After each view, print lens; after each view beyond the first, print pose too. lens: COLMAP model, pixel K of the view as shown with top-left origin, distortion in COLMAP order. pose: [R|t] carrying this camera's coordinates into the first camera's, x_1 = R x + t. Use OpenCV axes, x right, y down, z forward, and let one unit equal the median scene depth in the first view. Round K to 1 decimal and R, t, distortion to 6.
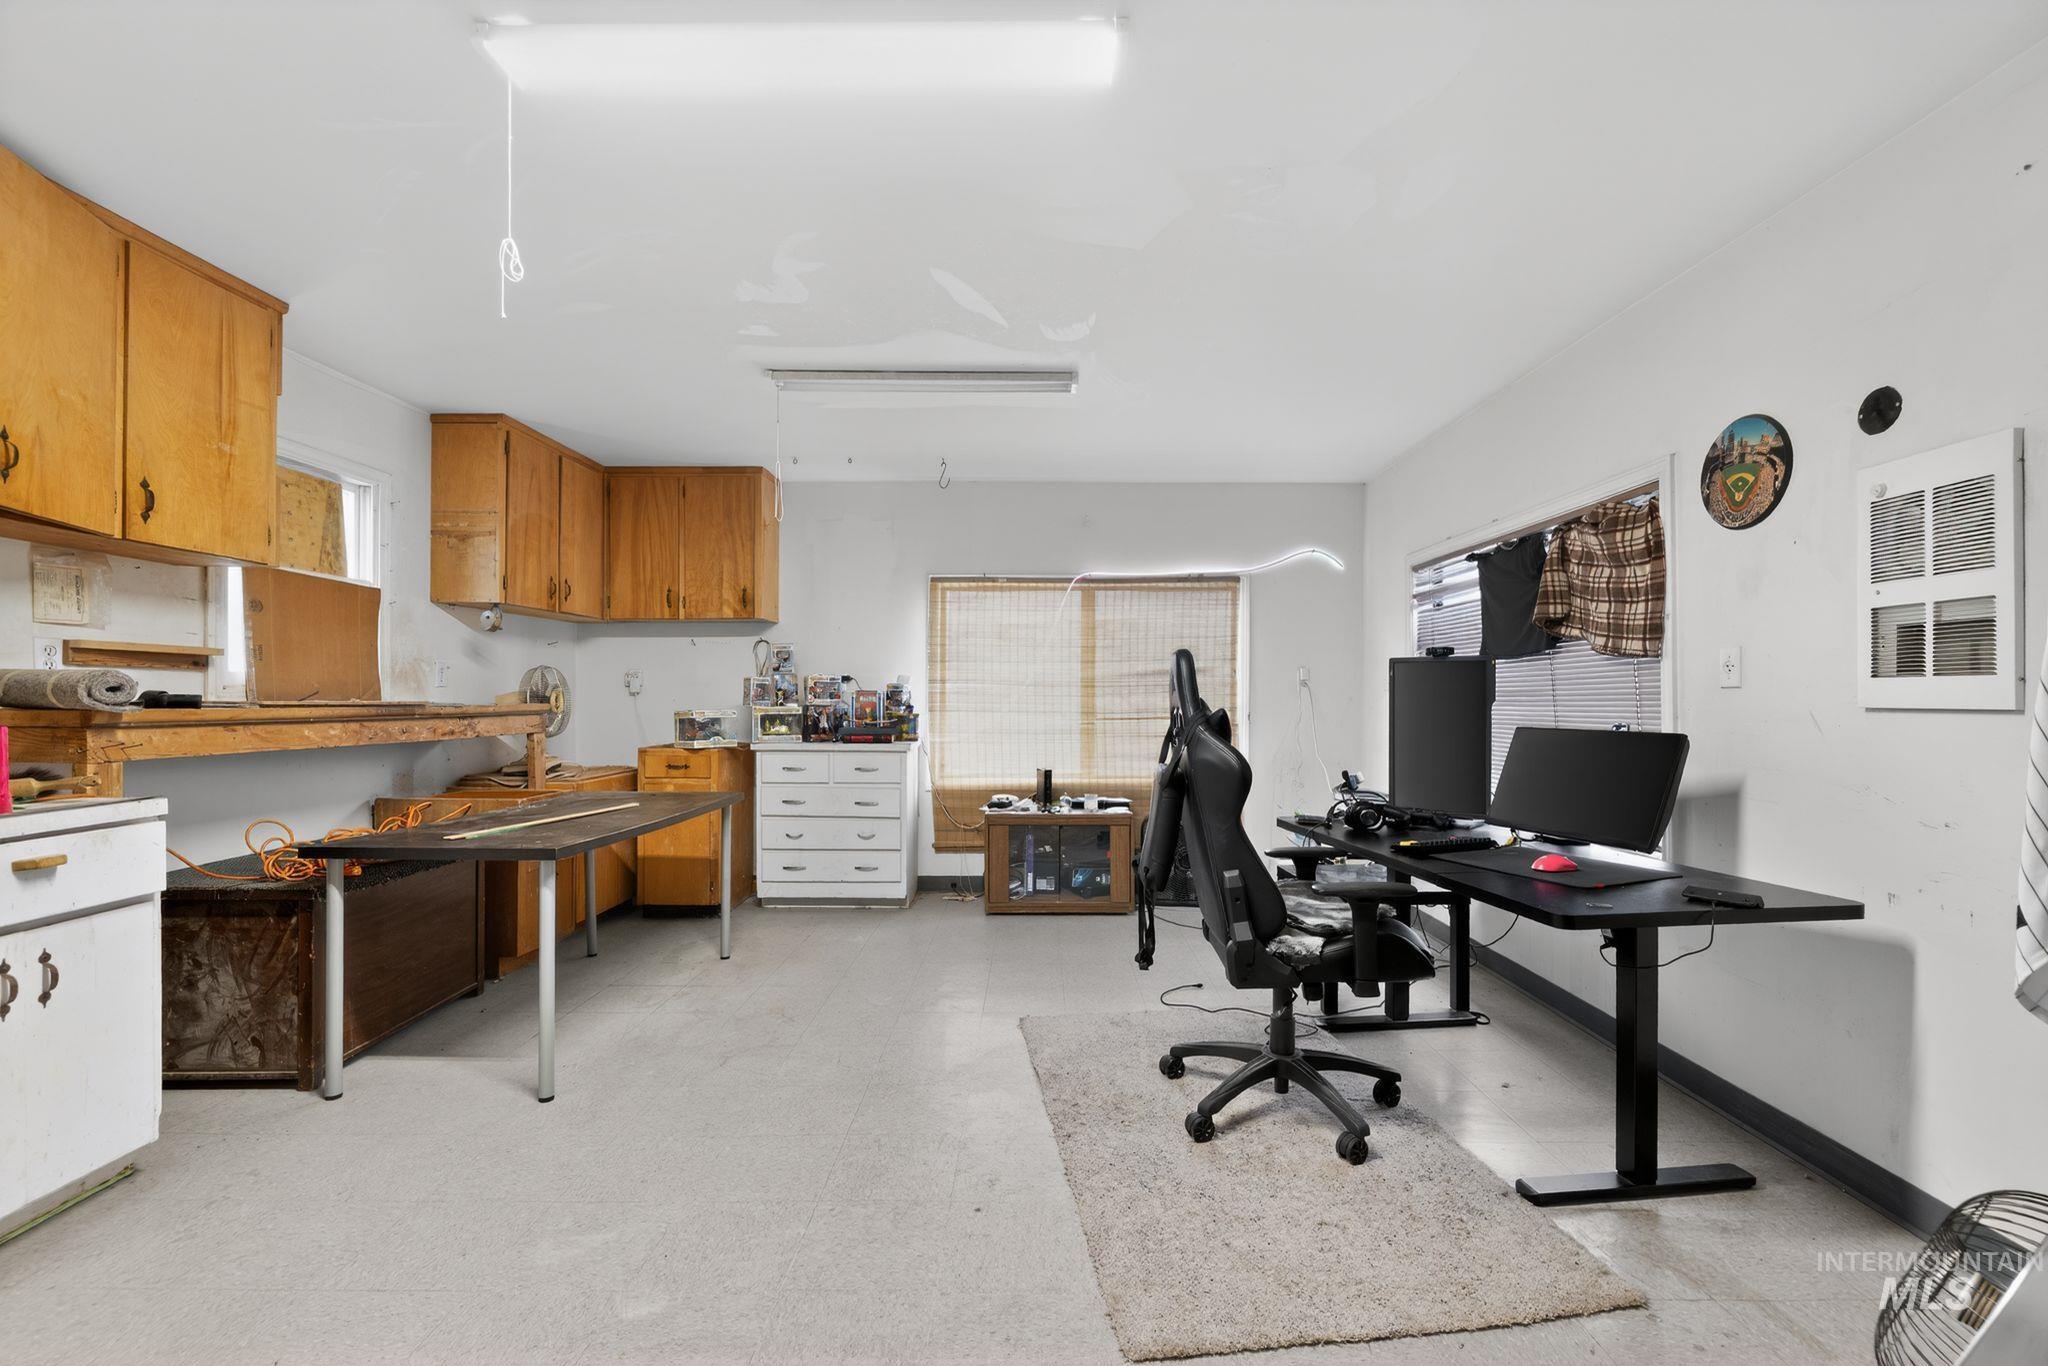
lens RADIAL K [[881.5, 0, 1027.5], [0, 881.5, 695.4], [0, 0, 1]] dist [-0.002550, 0.000369]
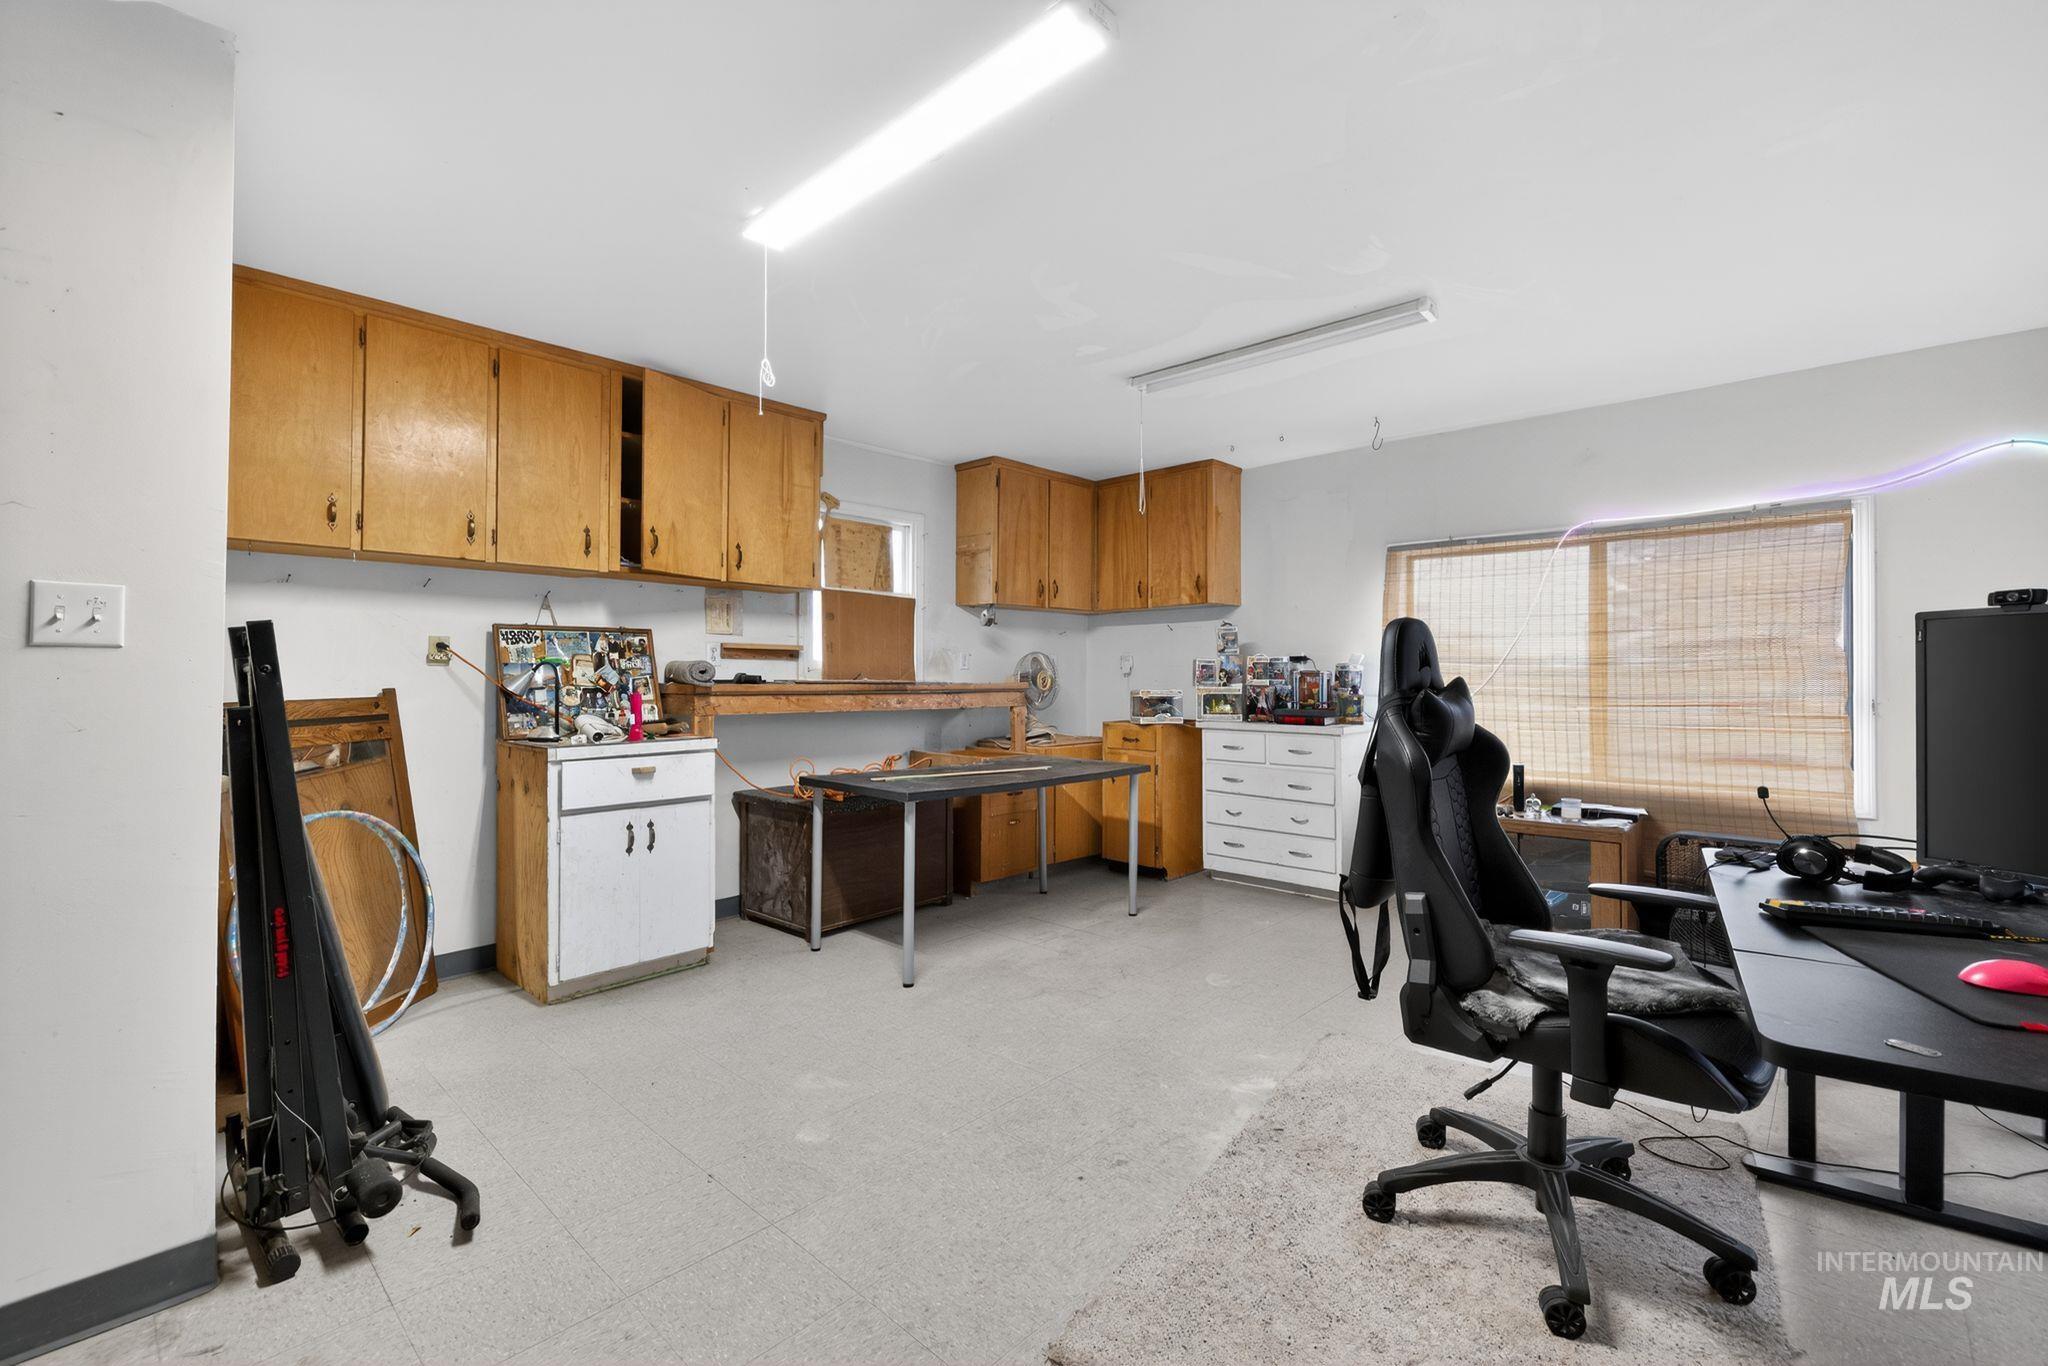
lens RADIAL K [[873.8, 0, 1024.1], [0, 873.8, 663.7], [0, 0, 1]] dist [-0.000533, 0.000239]
pose [[0.735717, -0.011444, -0.677192, 0.336359], [0.000958, 0.999874, -0.015856, 0.002312], [0.677288, 0.011017, 0.735635, 0.116249]]
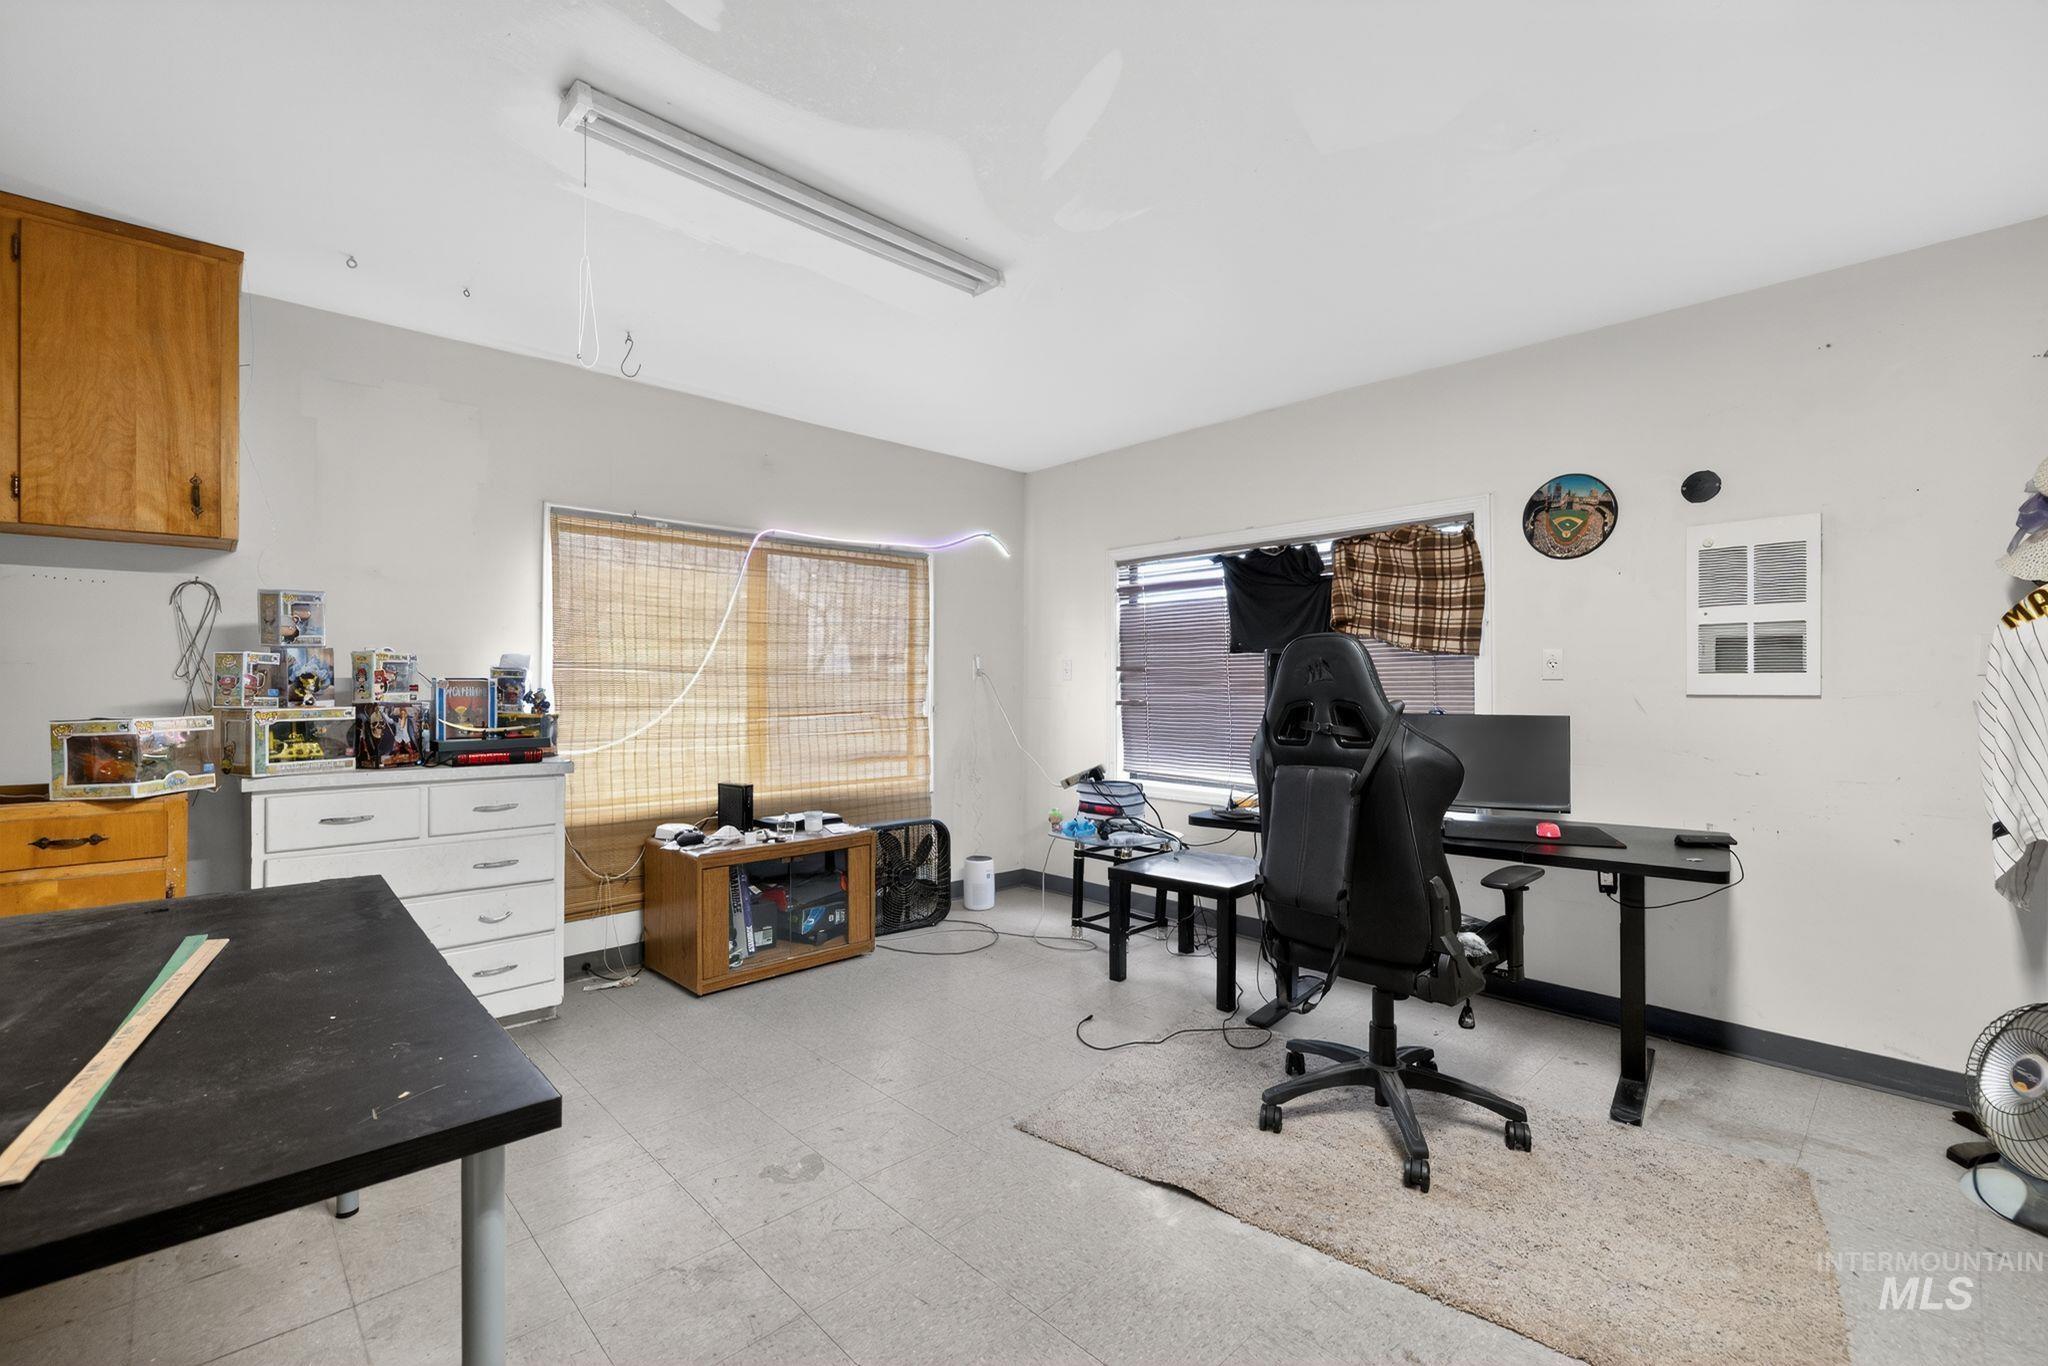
lens RADIAL K [[879.5, 0, 1024.0], [0, 879.5, 683.0], [0, 0, 1]] dist [-0.000448, -0.000103]
pose [[0.719670, 0.001322, 0.694315, -0.466228], [0.000166, 0.999998, -0.002076, -0.001035], [-0.694316, 0.001610, 0.719668, 0.422354]]
